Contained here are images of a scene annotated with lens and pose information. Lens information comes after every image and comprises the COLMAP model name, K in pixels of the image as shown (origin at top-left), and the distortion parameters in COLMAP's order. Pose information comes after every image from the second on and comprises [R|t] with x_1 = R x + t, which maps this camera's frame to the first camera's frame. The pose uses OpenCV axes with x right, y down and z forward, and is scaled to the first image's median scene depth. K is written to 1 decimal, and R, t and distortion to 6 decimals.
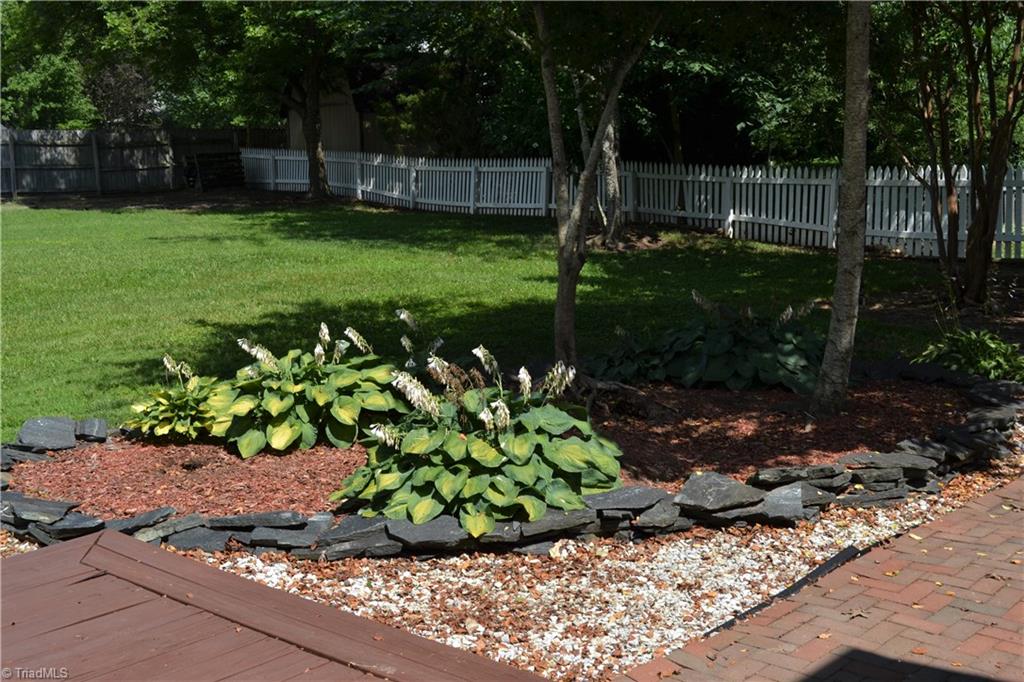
lens RADIAL K [[1228.9, 0, 512.0], [0, 1228.9, 341.0], [0, 0, 1]] dist [-0.055269, 0.009724]
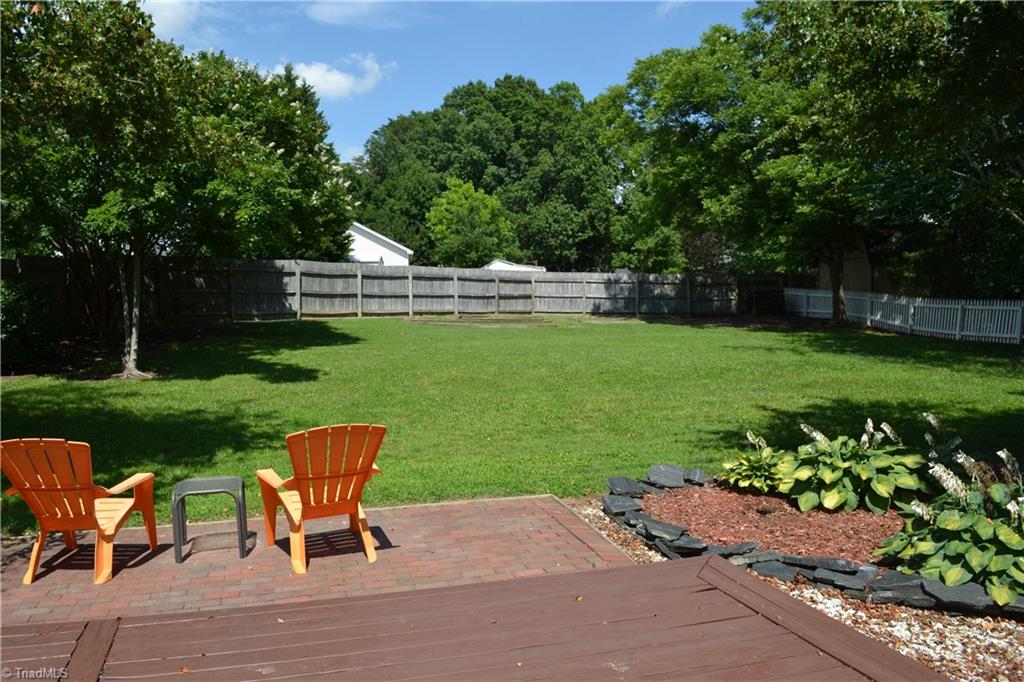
lens RADIAL K [[768.2, 0, 496.8], [0, 768.2, 340.1], [0, 0, 1]] dist [-0.063802, -0.001555]
pose [[0.865456, 0.048211, -0.498659, -0.097839], [-0.090003, 0.994127, -0.060093, -0.013889], [0.492833, 0.096889, 0.864713, 0.069208]]
